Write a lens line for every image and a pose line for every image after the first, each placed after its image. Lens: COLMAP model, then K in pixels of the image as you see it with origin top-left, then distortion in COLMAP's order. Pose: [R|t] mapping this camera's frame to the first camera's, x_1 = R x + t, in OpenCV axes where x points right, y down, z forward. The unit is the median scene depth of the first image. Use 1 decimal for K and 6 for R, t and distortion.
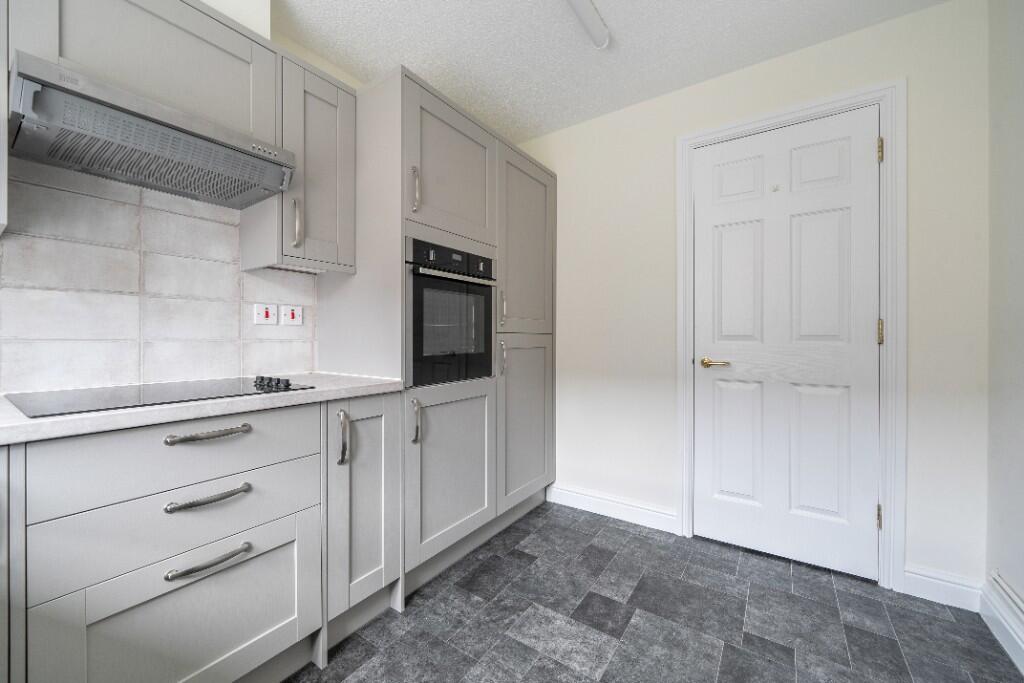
lens RADIAL K [[404.9, 0, 516.1], [0, 404.9, 362.1], [0, 0, 1]] dist [0.045512, -0.000017]
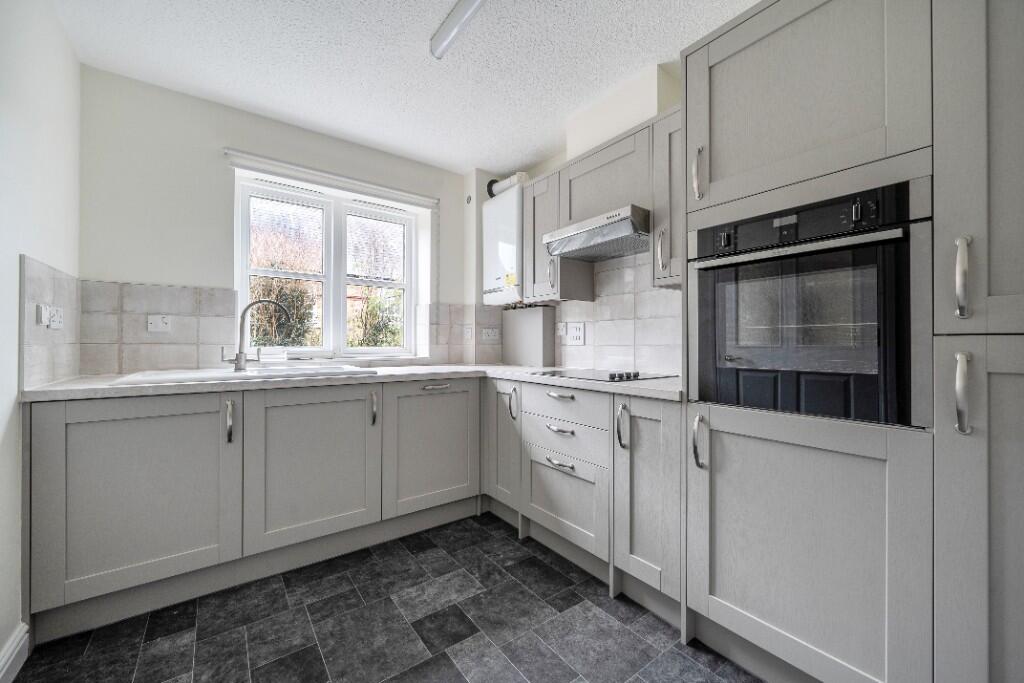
lens RADIAL K [[390.6, 0, 515.7], [0, 390.6, 340.4], [0, 0, 1]] dist [-0.000831, 0.000008]
pose [[-0.318480, 0.013902, -0.947828, 0.772170], [-0.039137, 0.998847, 0.027801, -0.089992], [0.947121, 0.045949, -0.317569, 1.057325]]
